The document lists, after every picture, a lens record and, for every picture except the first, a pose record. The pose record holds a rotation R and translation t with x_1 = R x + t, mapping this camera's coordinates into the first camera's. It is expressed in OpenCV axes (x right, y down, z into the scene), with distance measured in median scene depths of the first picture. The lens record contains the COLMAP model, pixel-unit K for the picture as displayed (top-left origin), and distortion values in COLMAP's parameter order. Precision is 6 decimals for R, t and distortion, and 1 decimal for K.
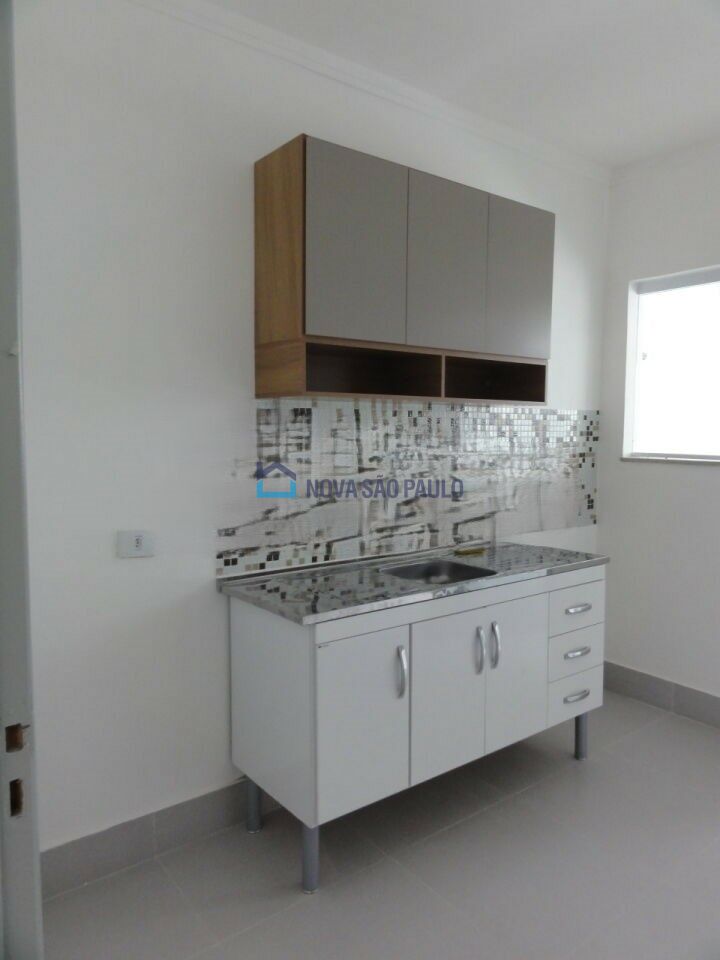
lens RADIAL K [[680.6, 0, 364.9], [0, 680.6, 481.4], [0, 0, 1]] dist [-0.002725, 0.006181]
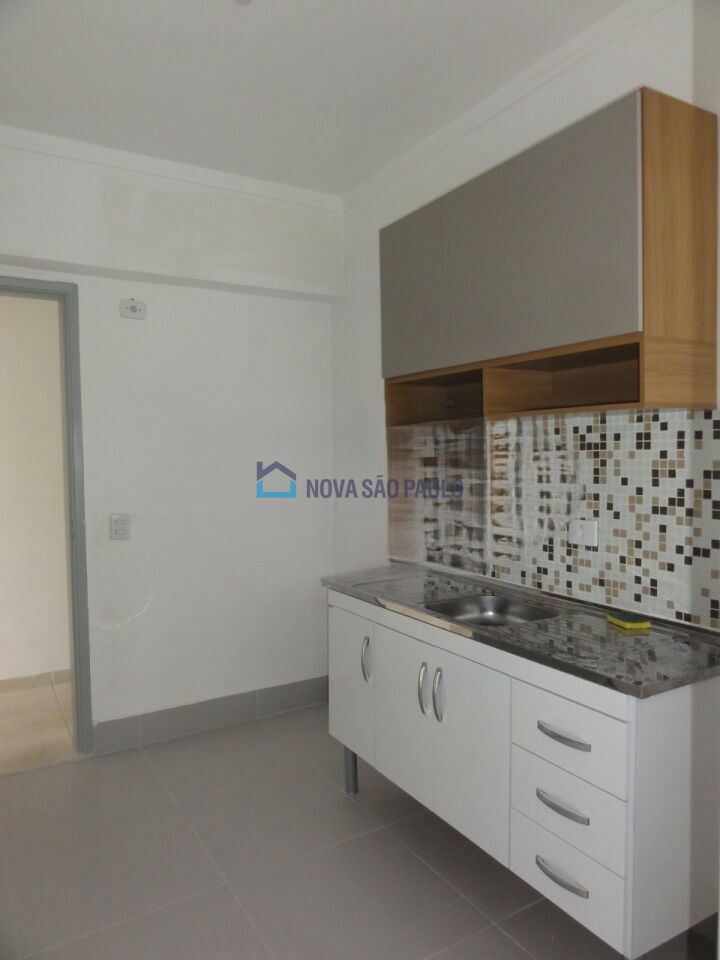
lens RADIAL K [[680.6, 0, 364.8], [0, 680.6, 479.4], [0, 0, 1]] dist [-0.002725, 0.006181]
pose [[-0.123795, 0.035410, -0.991676, 0.907366], [-0.069030, 0.996635, 0.044204, -0.058364], [0.989904, 0.073928, -0.120934, 0.847724]]
